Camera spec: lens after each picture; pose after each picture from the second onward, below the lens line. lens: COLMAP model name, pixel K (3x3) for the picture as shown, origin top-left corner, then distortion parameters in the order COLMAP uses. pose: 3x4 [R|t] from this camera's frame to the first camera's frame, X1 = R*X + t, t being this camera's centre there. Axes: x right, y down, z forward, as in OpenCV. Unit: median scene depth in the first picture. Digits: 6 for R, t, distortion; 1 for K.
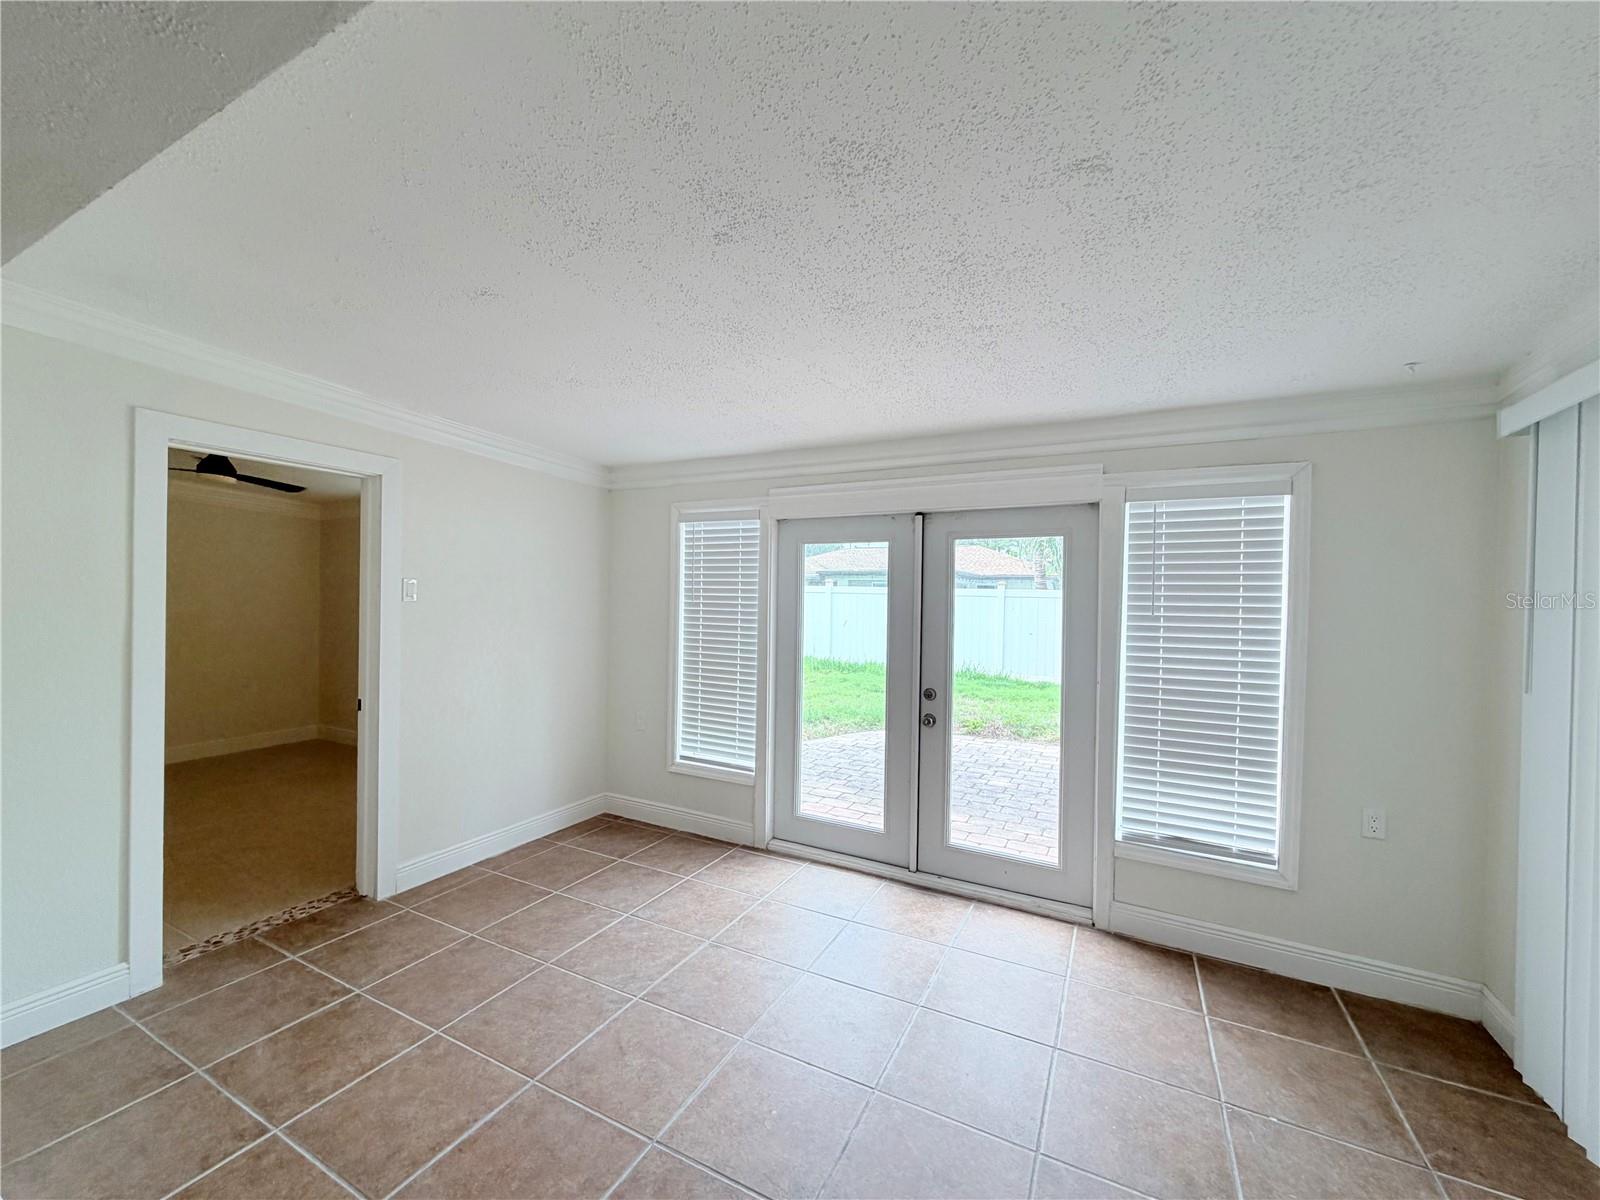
lens RADIAL K [[643.2, 0, 793.1], [0, 643.2, 601.8], [0, 0, 1]] dist [0.007090, -0.000345]
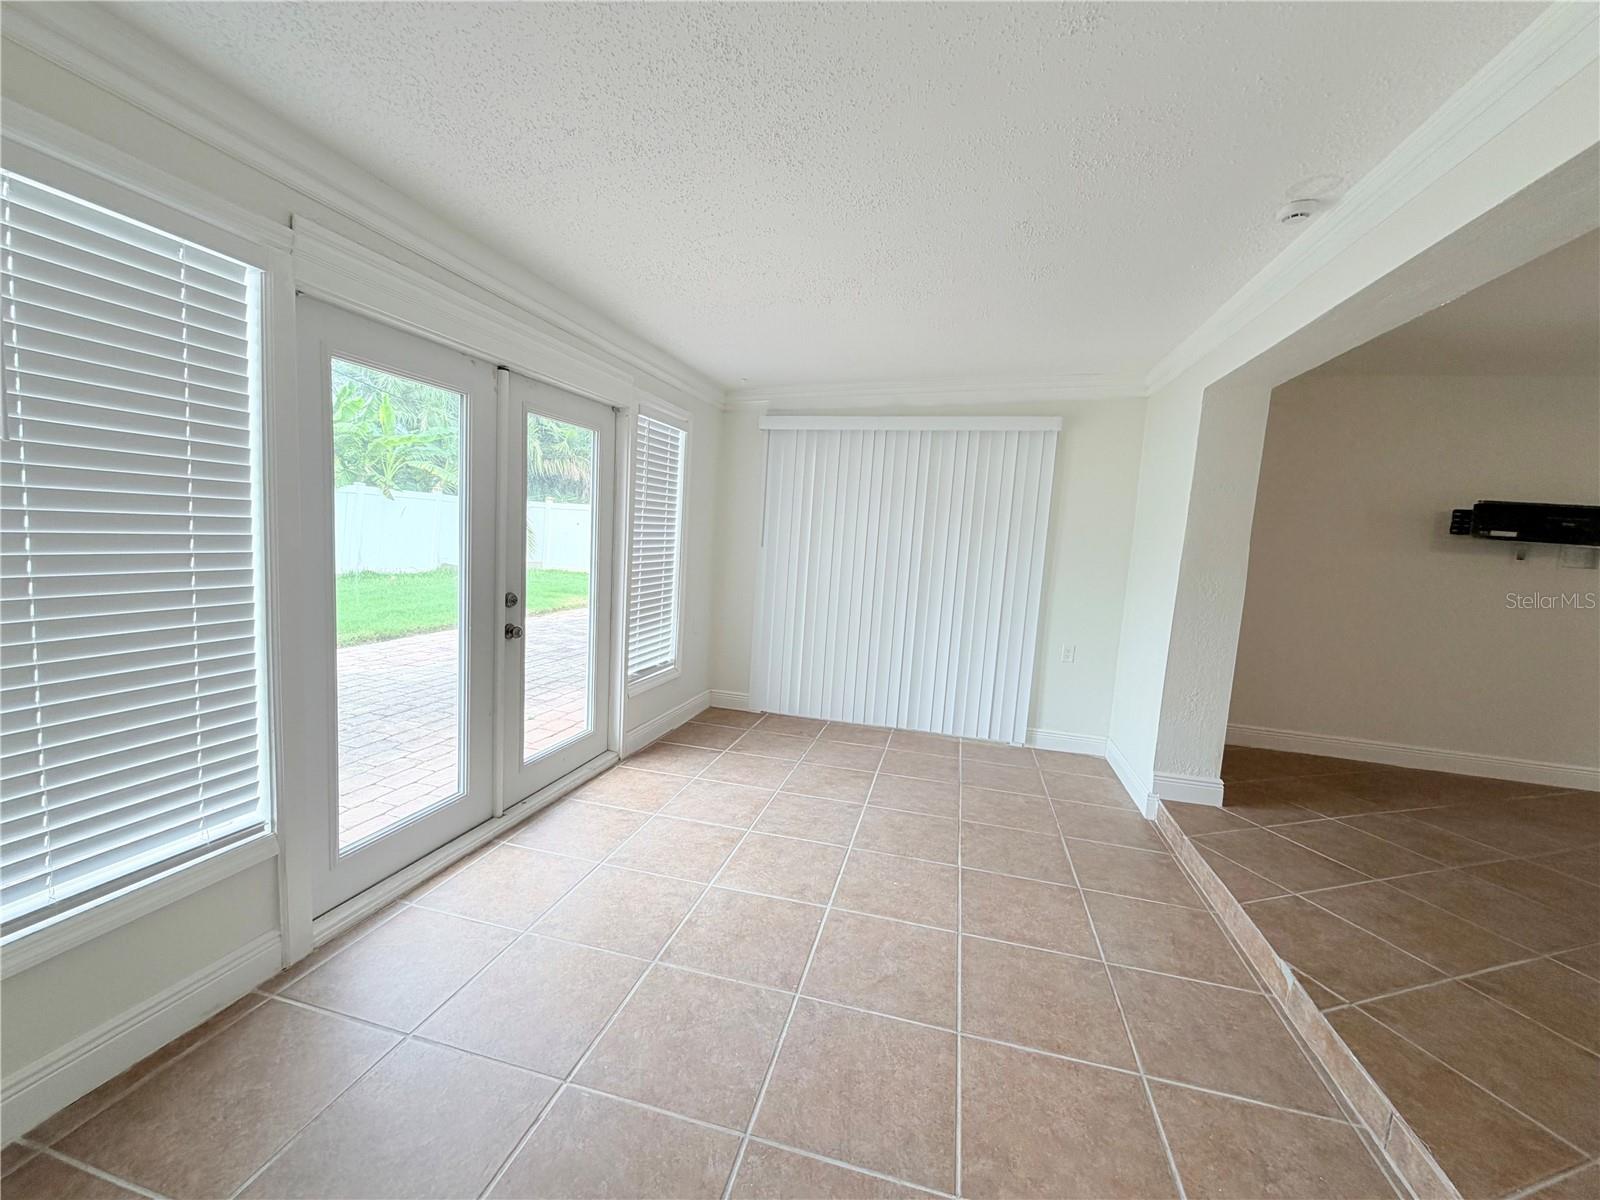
lens RADIAL K [[643.2, 0, 793.1], [0, 643.2, 601.8], [0, 0, 1]] dist [0.007090, -0.000345]
pose [[-0.227057, -0.137195, 0.964169, -0.835307], [-0.058429, 0.990163, 0.127134, 0.026259], [-0.972127, -0.027469, -0.232840, 1.063290]]
